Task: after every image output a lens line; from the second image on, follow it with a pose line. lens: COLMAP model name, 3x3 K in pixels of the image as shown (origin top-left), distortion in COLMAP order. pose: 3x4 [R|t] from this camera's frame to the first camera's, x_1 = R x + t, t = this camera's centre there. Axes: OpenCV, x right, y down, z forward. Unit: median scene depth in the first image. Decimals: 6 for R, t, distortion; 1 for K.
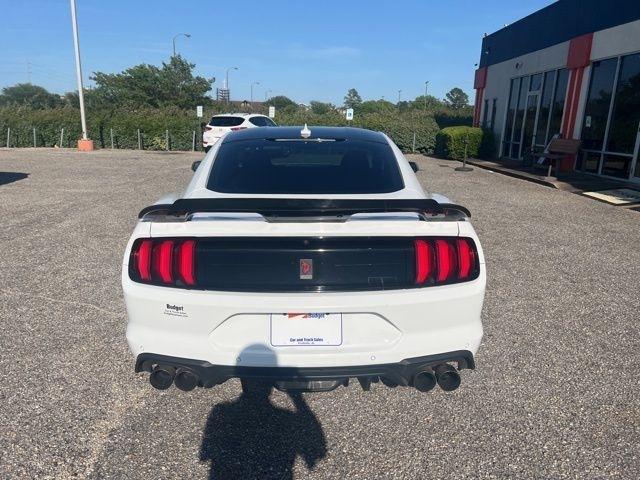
lens RADIAL K [[477.8, 0, 319.7], [0, 477.8, 241.2], [0, 0, 1]] dist [0.040193, -0.044428]
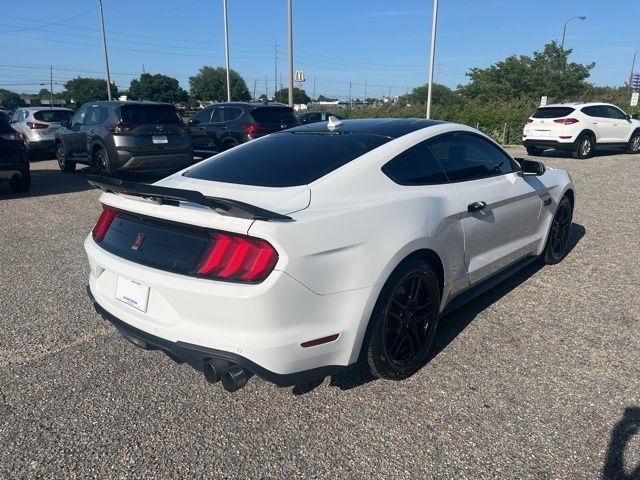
lens RADIAL K [[477.8, 0, 317.2], [0, 477.8, 241.0], [0, 0, 1]] dist [0.040193, -0.044428]
pose [[0.725490, 0.154682, -0.670625, 0.093927], [-0.145889, 0.986836, 0.069794, -0.007956], [0.672593, 0.047202, 0.738506, 0.035822]]
